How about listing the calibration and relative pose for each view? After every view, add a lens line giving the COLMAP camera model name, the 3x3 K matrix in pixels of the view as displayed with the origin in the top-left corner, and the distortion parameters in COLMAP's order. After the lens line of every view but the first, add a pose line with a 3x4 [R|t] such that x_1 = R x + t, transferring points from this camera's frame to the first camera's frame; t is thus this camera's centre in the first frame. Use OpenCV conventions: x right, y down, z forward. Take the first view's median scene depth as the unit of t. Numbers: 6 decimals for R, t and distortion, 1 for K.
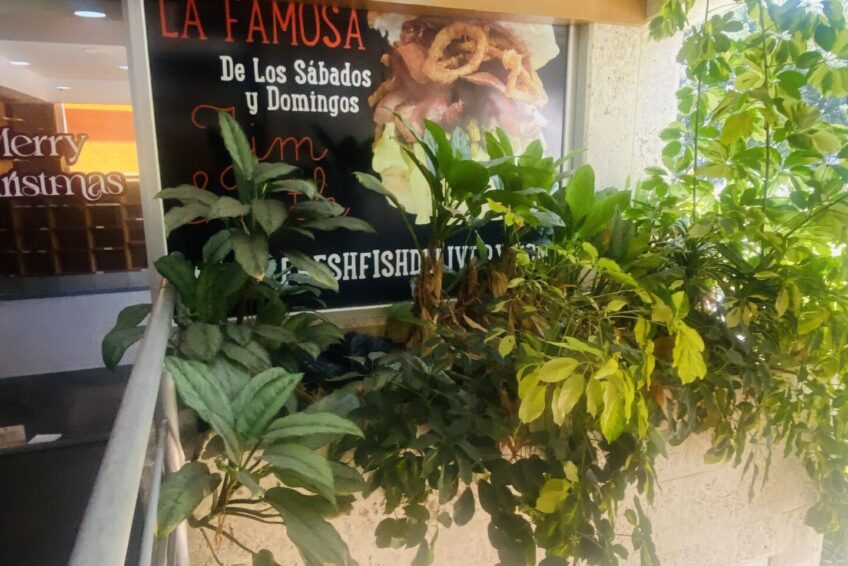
lens RADIAL K [[606.7, 0, 425.6], [0, 606.7, 283.7], [0, 0, 1]] dist [0.085705, -0.106828]
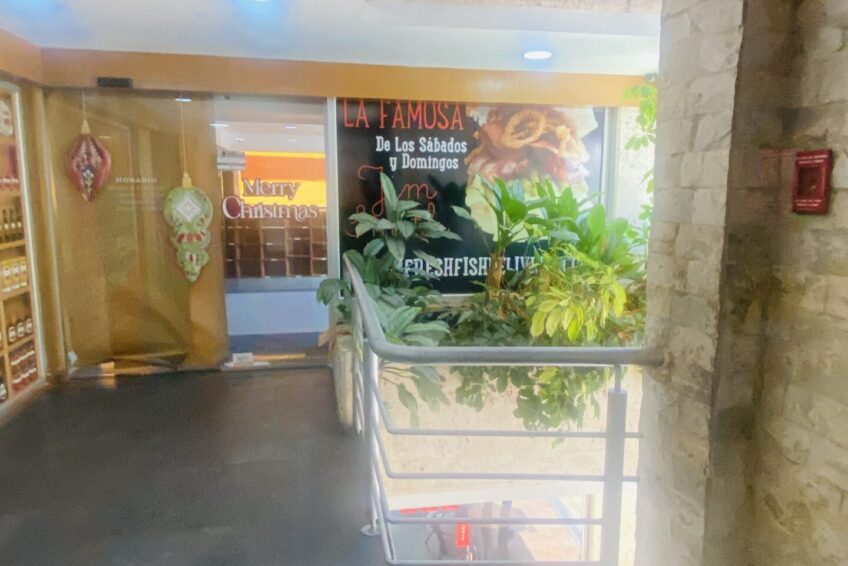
lens RADIAL K [[606.7, 0, 425.6], [0, 606.7, 283.7], [0, 0, 1]] dist [0.085705, -0.106828]
pose [[0.985624, 0.032771, -0.165744, 0.079234], [-0.041417, 0.997941, -0.048980, 0.097076], [0.163797, 0.055140, 0.984952, -0.548603]]
